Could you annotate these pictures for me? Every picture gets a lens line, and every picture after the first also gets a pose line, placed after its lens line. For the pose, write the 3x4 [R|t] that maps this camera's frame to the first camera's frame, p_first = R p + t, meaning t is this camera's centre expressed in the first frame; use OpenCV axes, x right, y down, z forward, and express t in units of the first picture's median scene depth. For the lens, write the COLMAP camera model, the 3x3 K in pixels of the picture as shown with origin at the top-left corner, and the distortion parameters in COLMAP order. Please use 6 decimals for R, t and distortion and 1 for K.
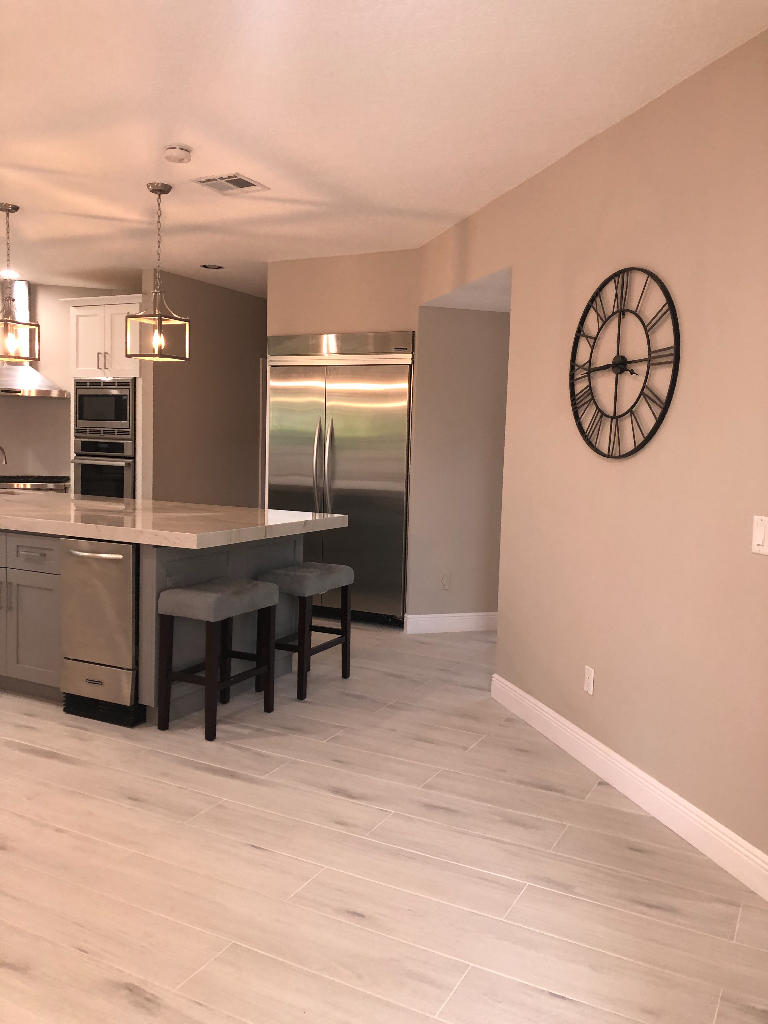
lens RADIAL K [[820.6, 0, 384.0], [0, 820.6, 512.0], [0, 0, 1]] dist [0.100390, -0.185477]
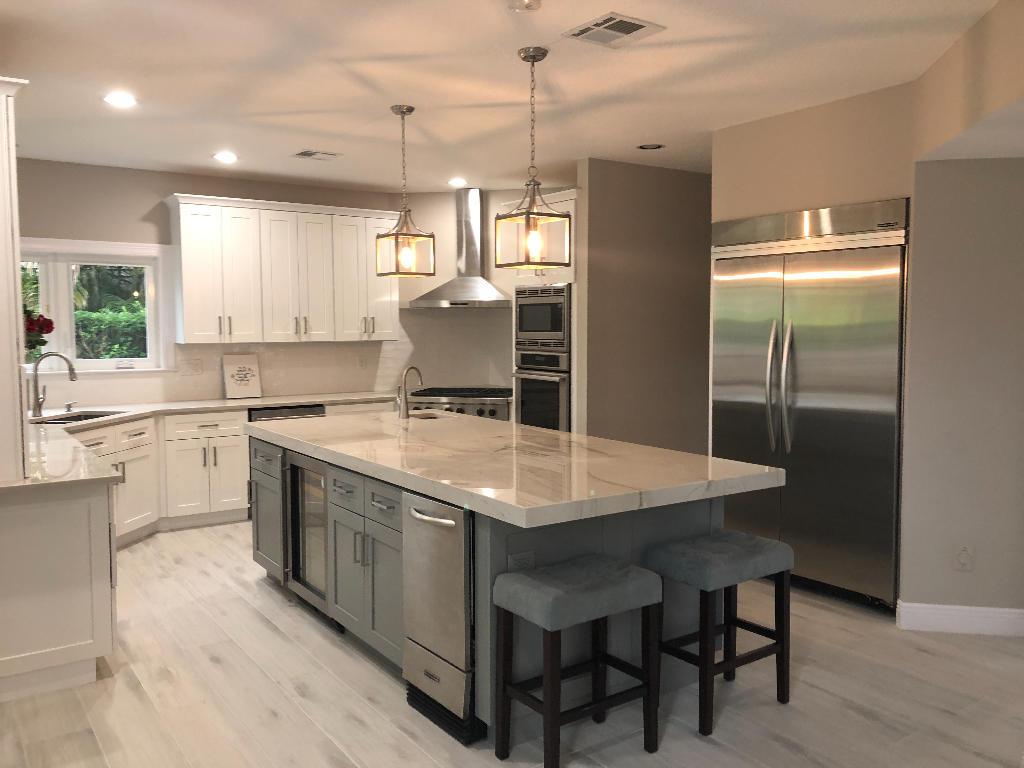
lens RADIAL K [[820.6, 0, 512.0], [0, 820.6, 384.0], [0, 0, 1]] dist [0.100390, -0.185477]
pose [[0.888951, 0.003175, -0.457992, 0.059856], [-0.012126, 0.999789, -0.016607, -0.044734], [0.457842, 0.020317, 0.888801, 0.218379]]
